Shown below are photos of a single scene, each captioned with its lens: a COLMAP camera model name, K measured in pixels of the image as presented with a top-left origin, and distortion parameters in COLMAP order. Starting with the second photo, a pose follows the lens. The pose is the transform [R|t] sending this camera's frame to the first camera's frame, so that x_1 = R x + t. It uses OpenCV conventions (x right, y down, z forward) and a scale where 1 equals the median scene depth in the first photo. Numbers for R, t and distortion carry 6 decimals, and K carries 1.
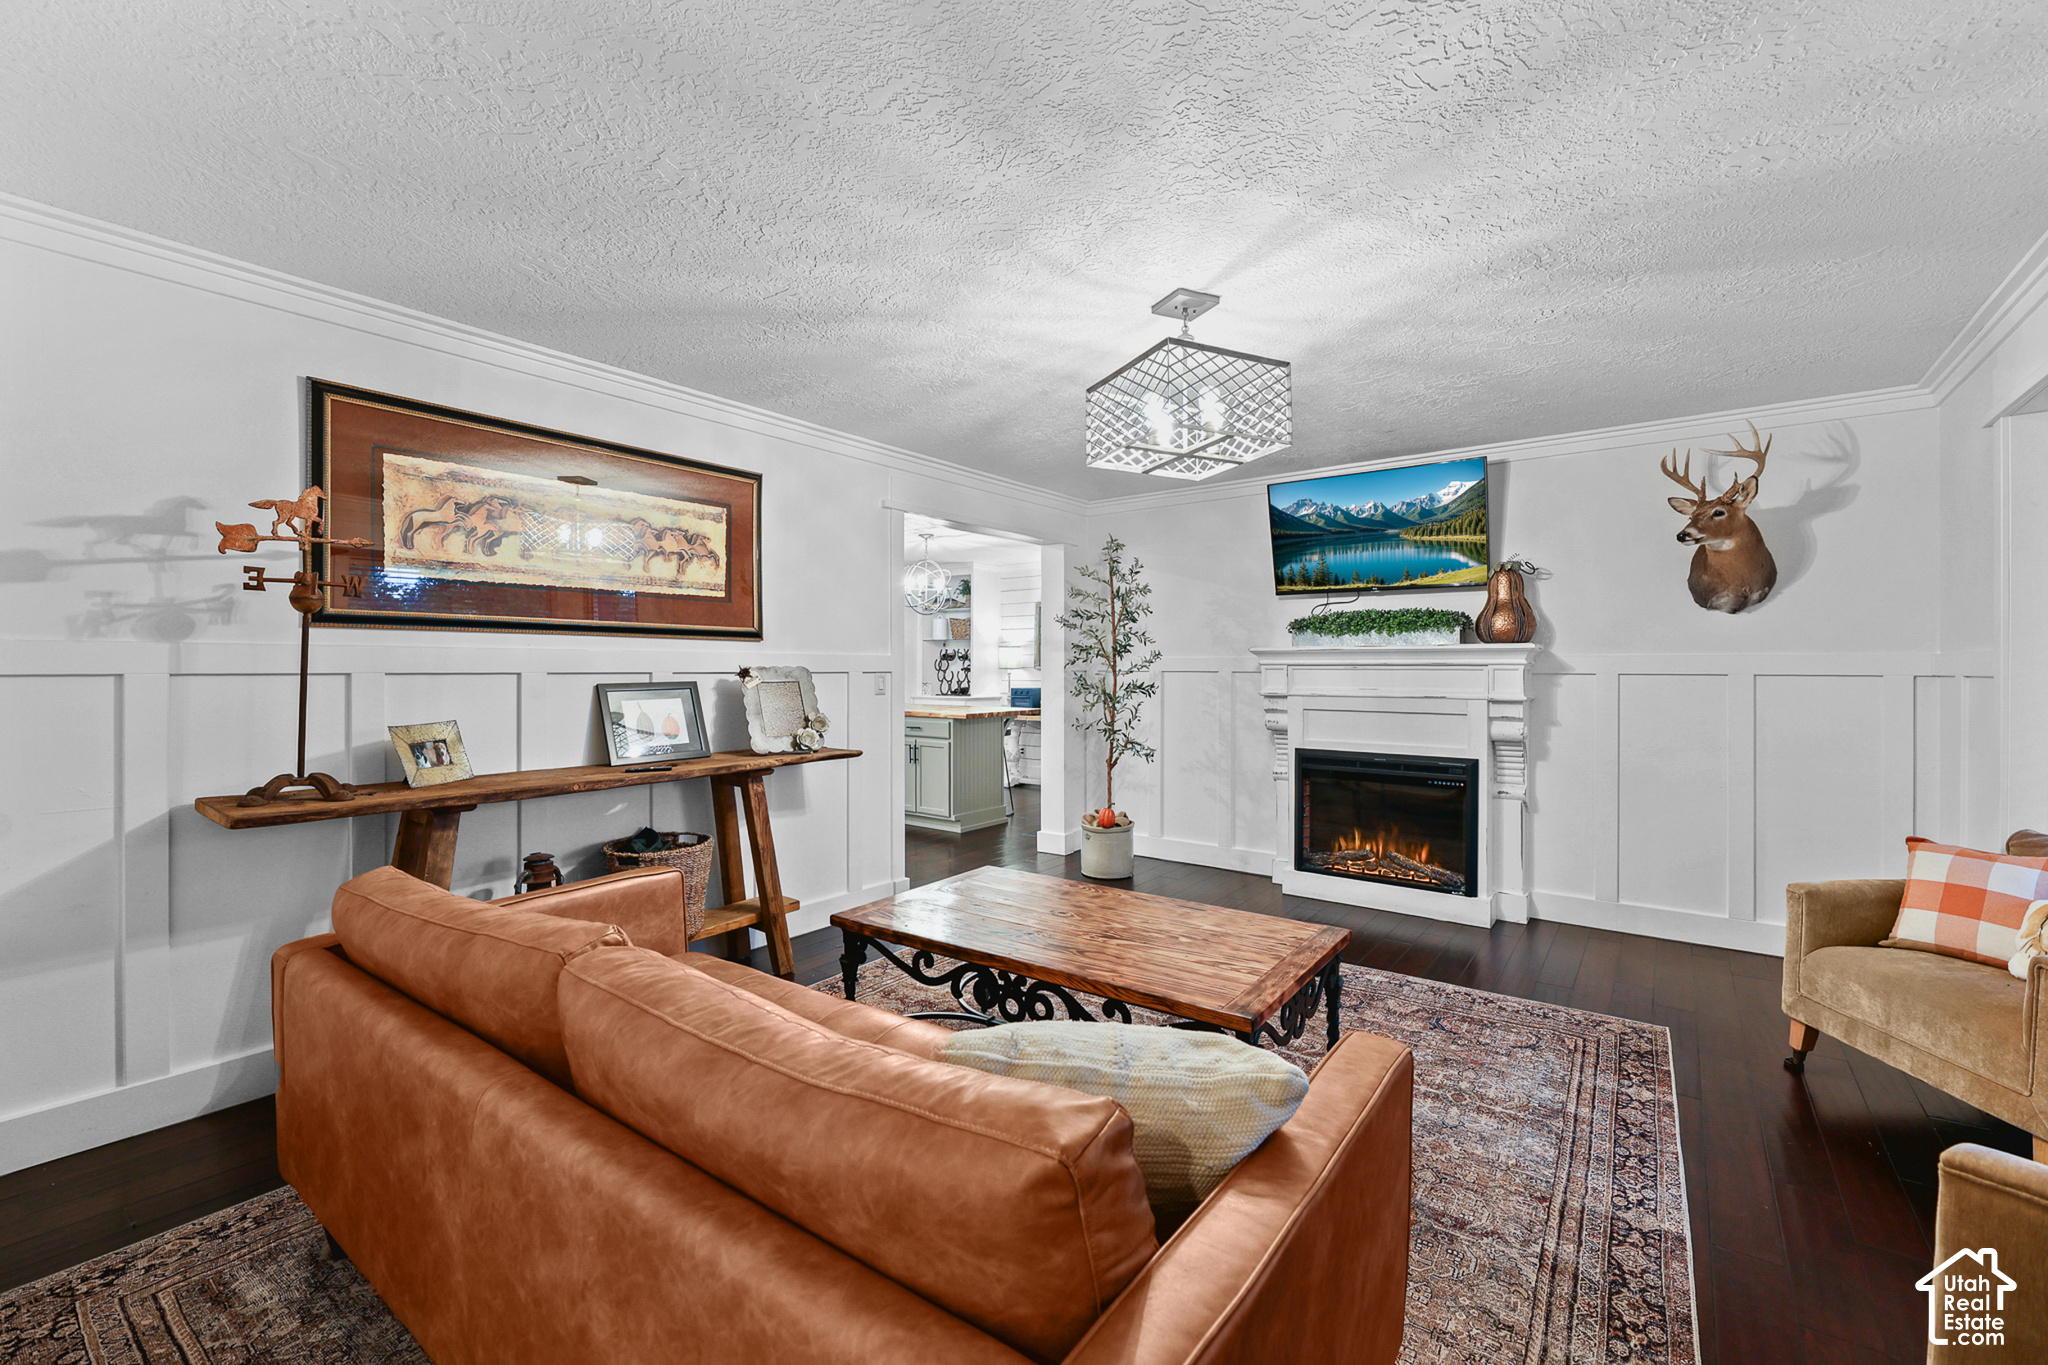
lens RADIAL K [[863.3, 0, 1012.0], [0, 863.3, 672.7], [0, 0, 1]] dist [0.000164, -0.000143]
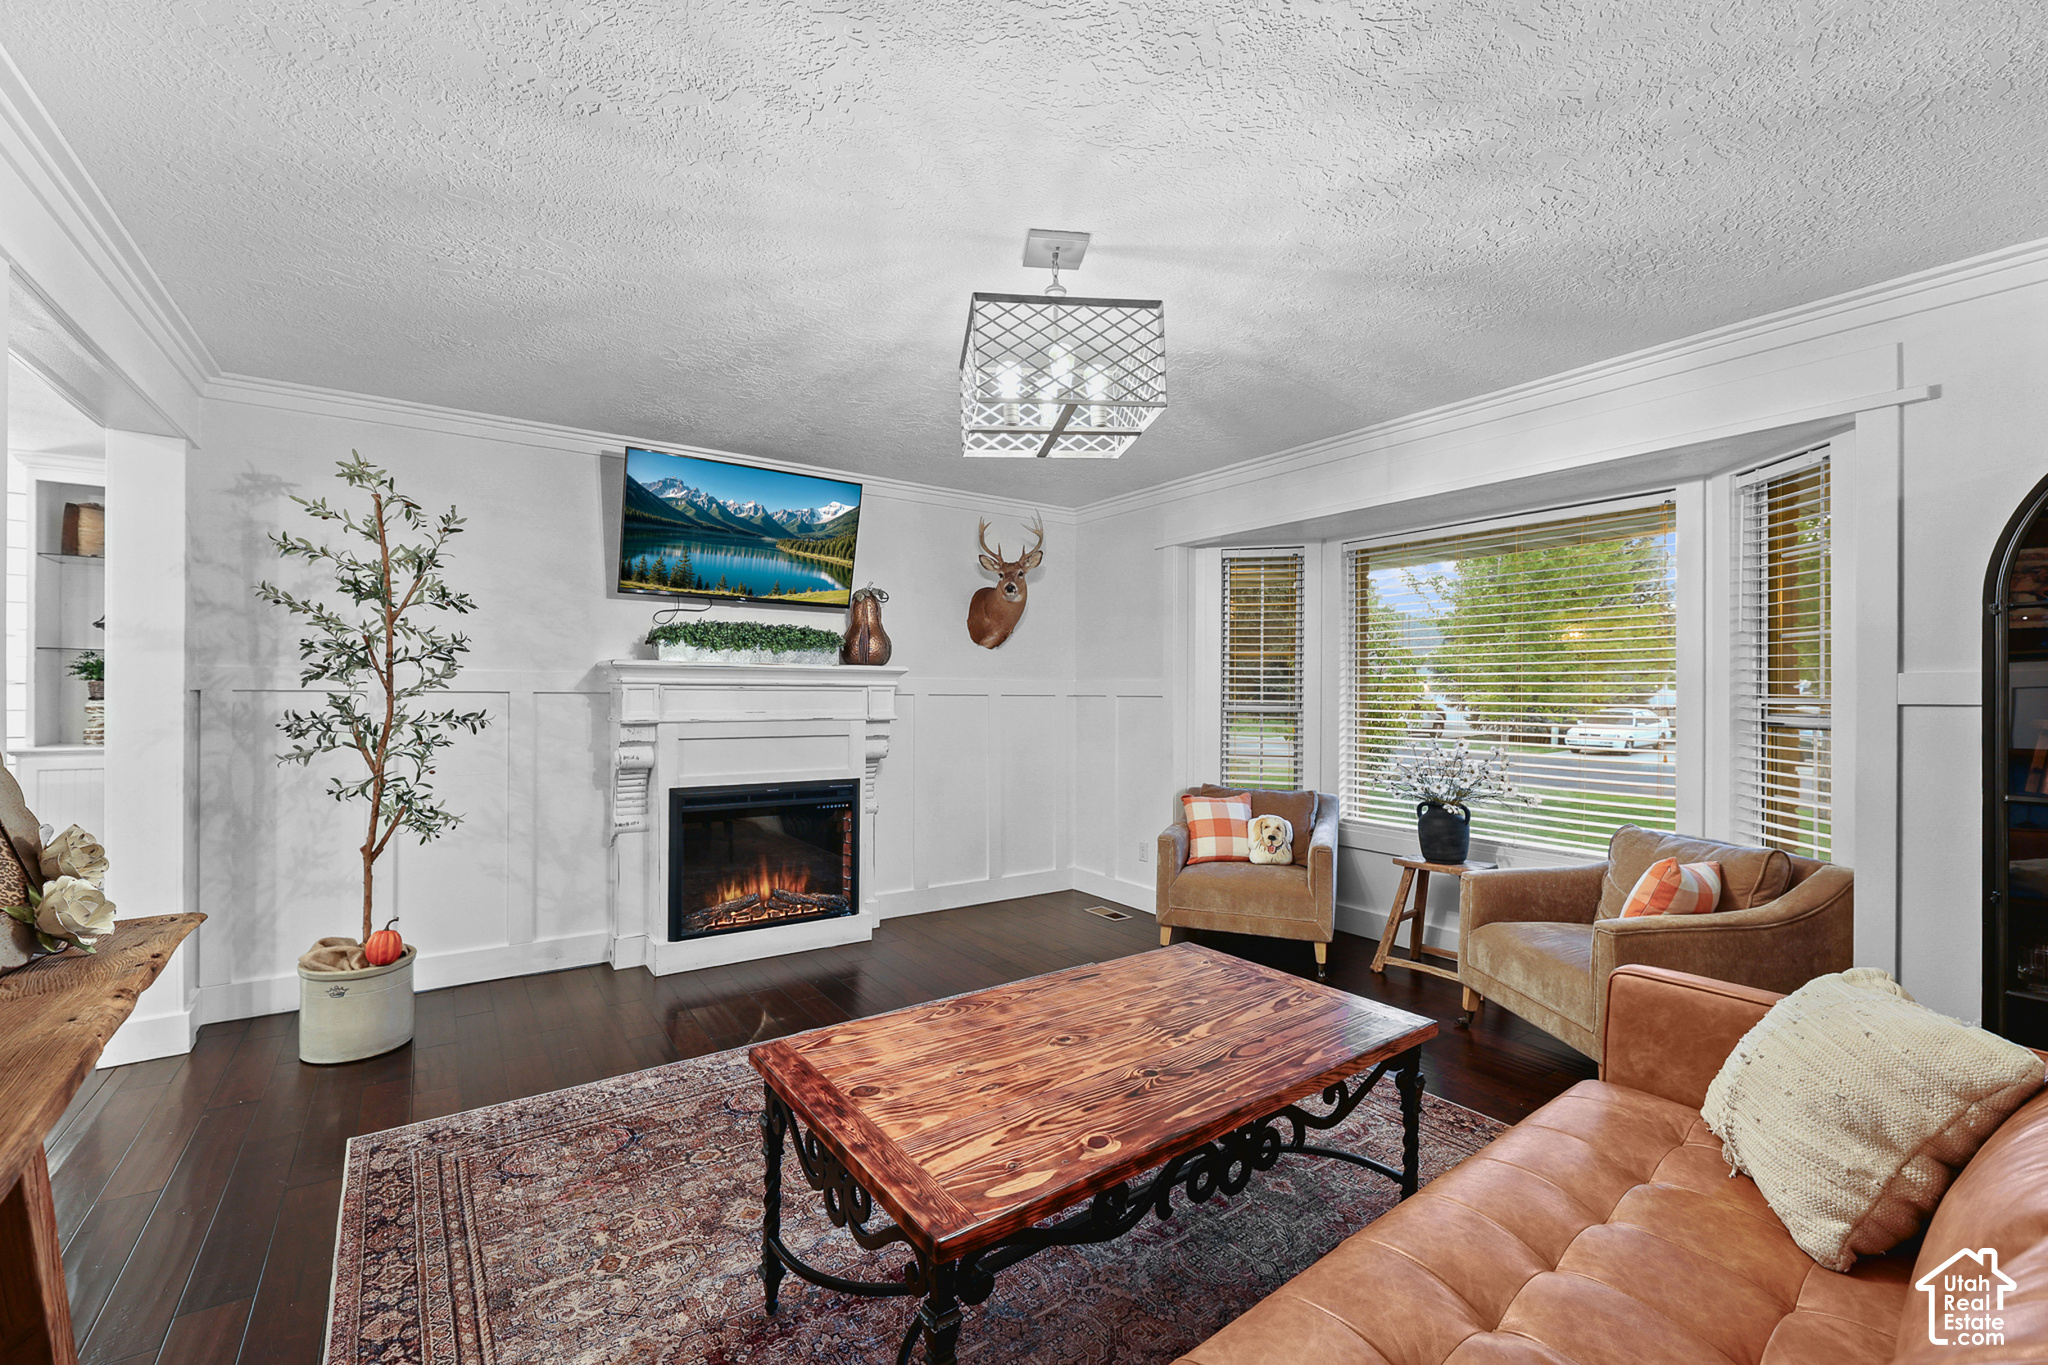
lens RADIAL K [[863.3, 0, 1037.5], [0, 863.3, 686.5], [0, 0, 1]] dist [0.000164, -0.000143]
pose [[0.281538, 0.006940, 0.959525, -0.447934], [-0.002049, 0.999976, -0.006632, -0.002959], [-0.959548, -0.000099, 0.281545, 0.591540]]
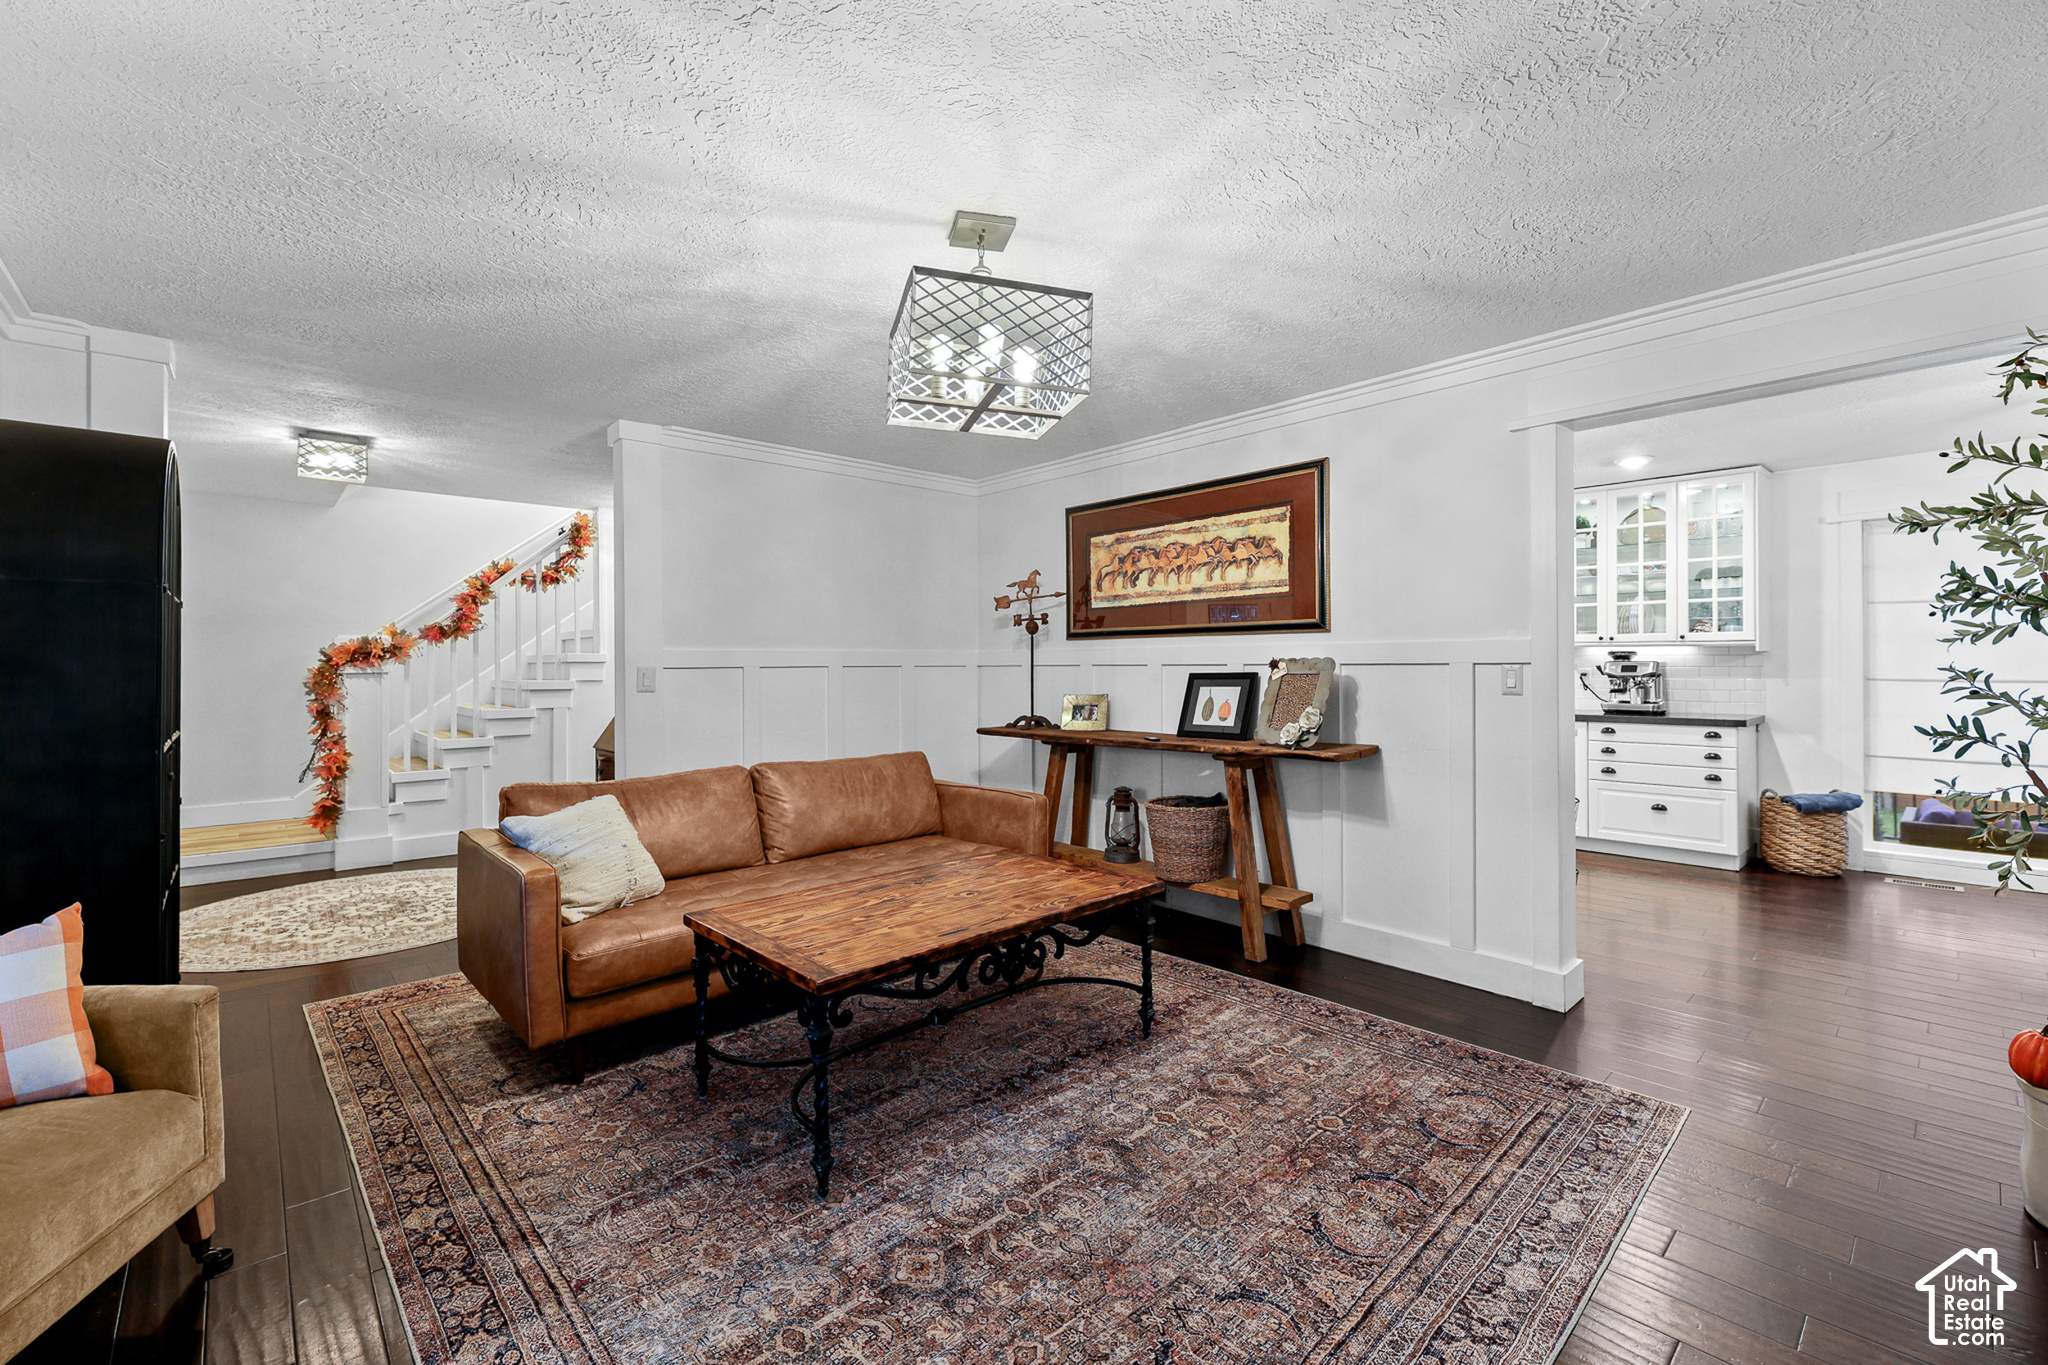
lens RADIAL K [[863.3, 0, 1007.2], [0, 863.3, 668.8], [0, 0, 1]] dist [0.000164, -0.000143]
pose [[-0.190280, 0.005196, -0.981716, 0.775695], [0.001432, 0.999986, 0.005015, -0.000411], [0.981729, -0.000452, -0.190285, 0.894446]]
